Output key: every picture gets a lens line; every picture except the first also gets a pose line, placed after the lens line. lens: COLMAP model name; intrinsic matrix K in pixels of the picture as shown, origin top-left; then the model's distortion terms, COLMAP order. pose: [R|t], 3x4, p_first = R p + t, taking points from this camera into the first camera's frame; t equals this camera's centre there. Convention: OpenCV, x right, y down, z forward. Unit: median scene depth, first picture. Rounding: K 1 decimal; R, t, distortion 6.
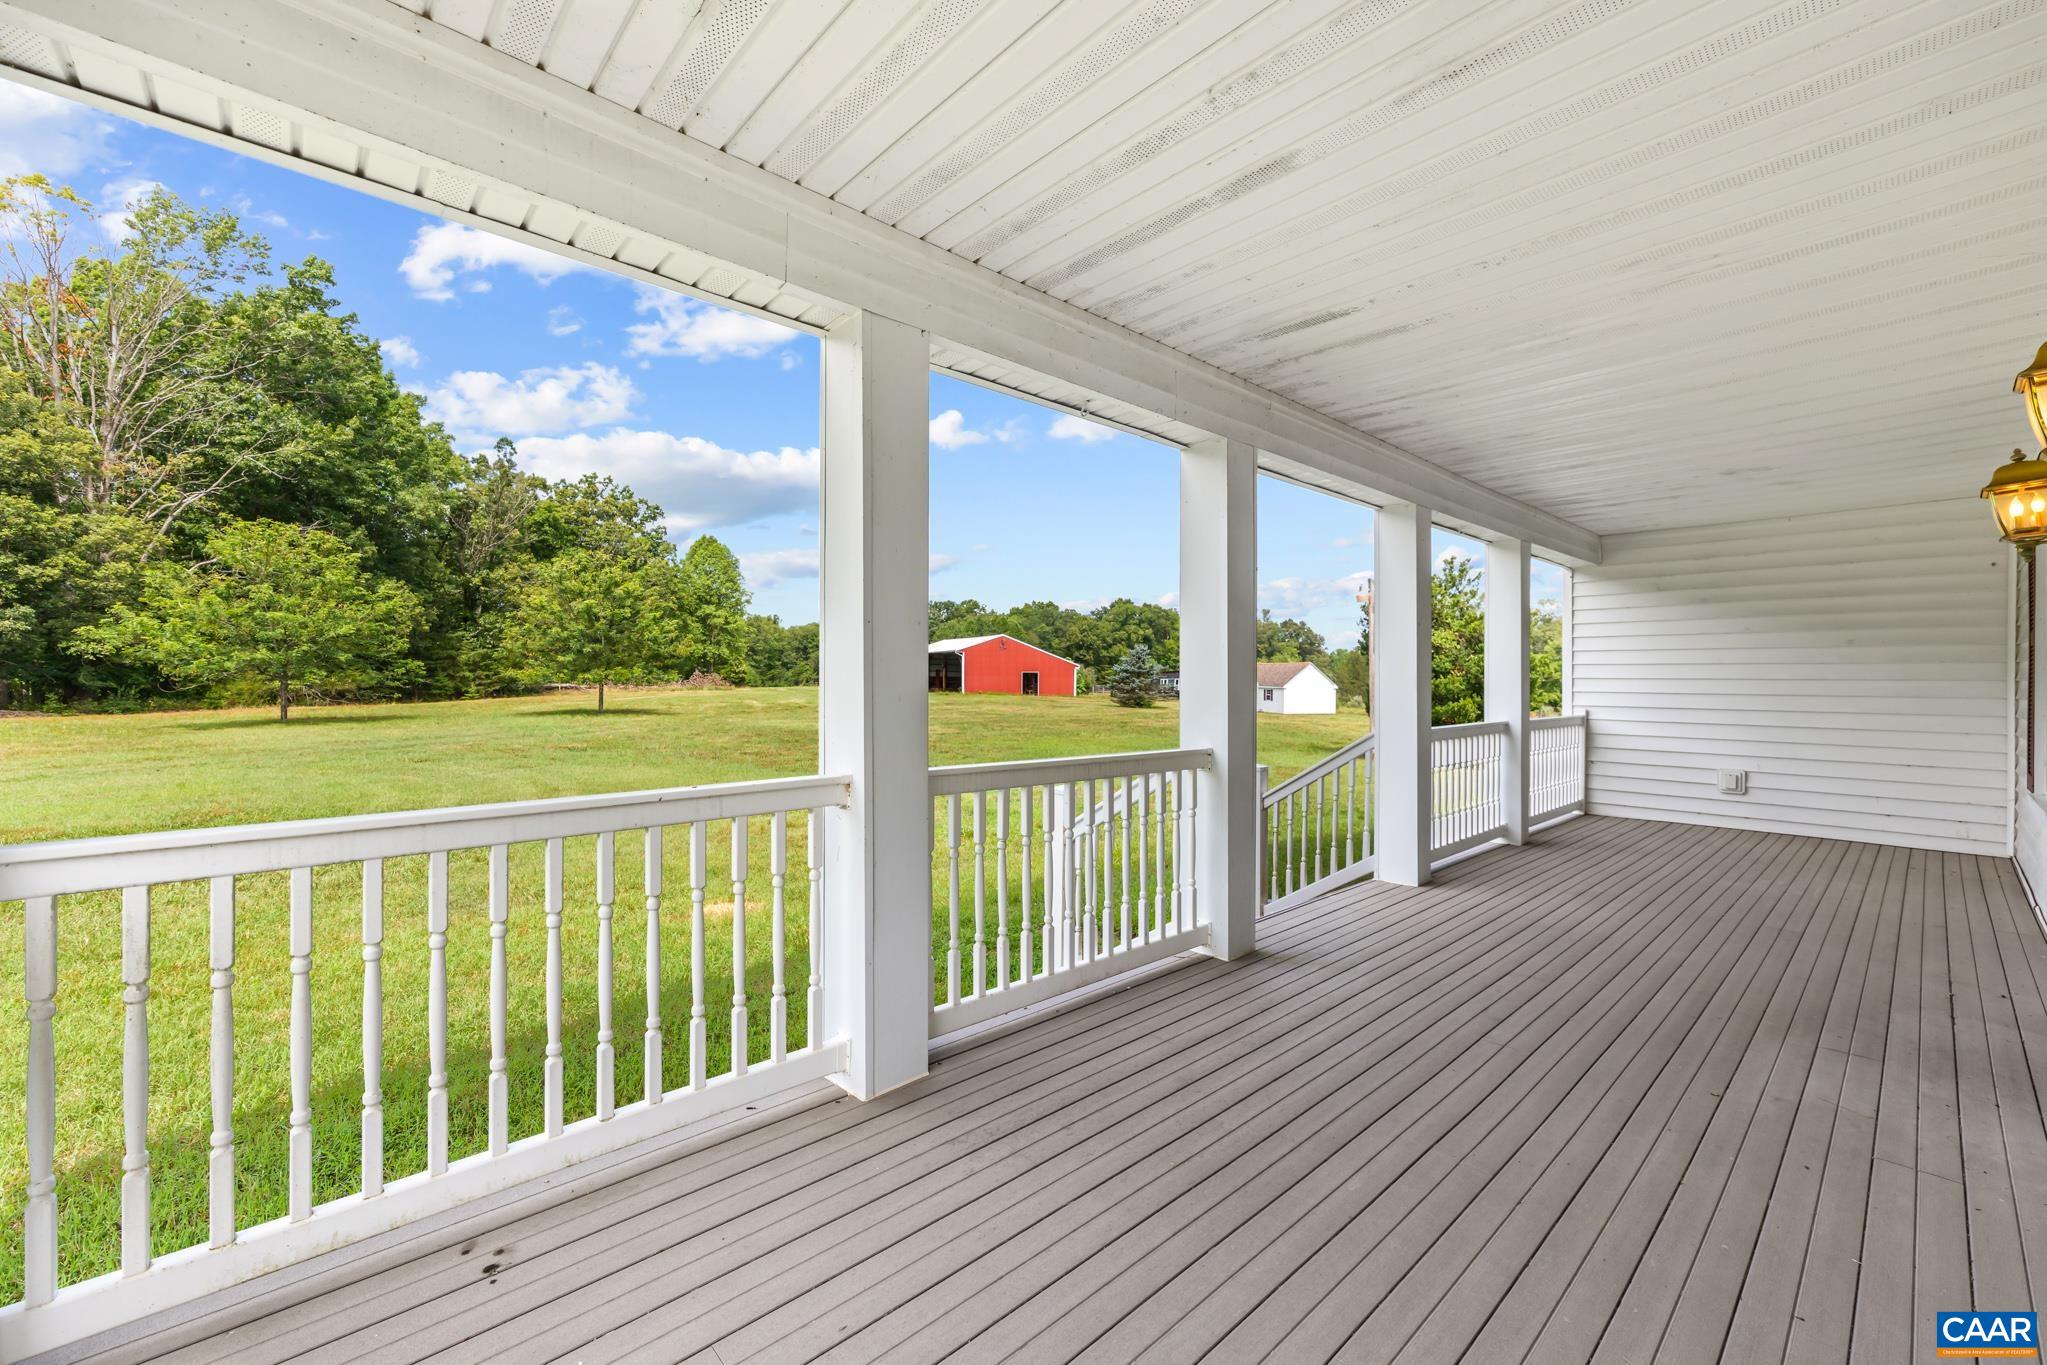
lens RADIAL K [[830.7, 0, 1019.8], [0, 830.7, 676.5], [0, 0, 1]] dist [-0.002311, 0.000421]
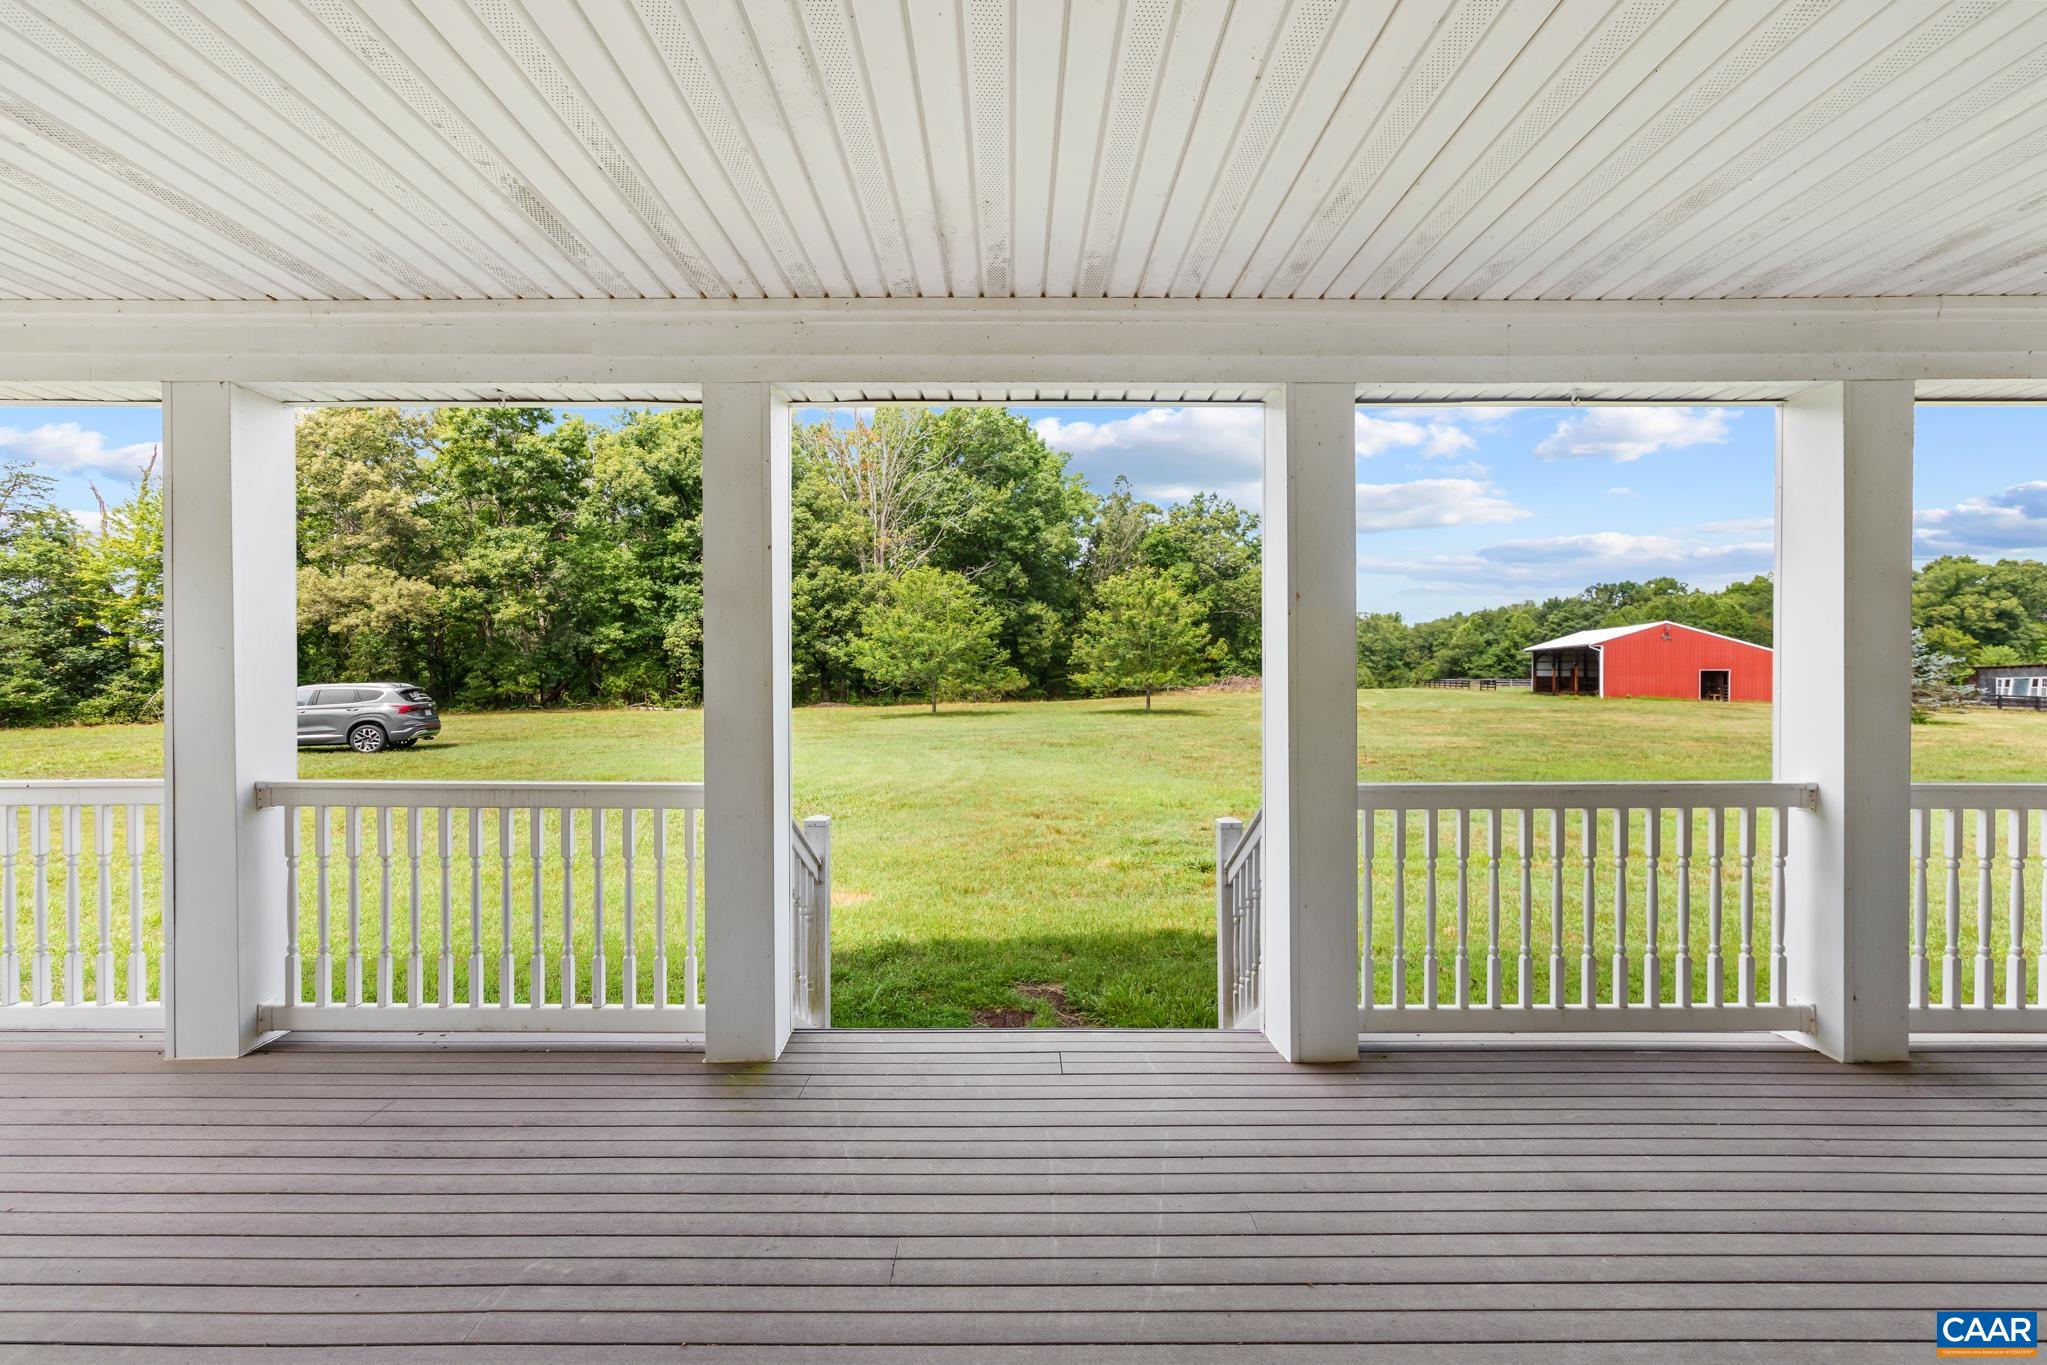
lens RADIAL K [[830.7, 0, 1022.3], [0, 830.7, 684.9], [0, 0, 1]] dist [-0.002311, 0.000421]
pose [[0.740137, 0.000361, -0.672456, 0.084788], [0.005671, 0.999961, 0.006779, -0.000953], [0.672432, -0.008831, 0.740106, 0.054234]]
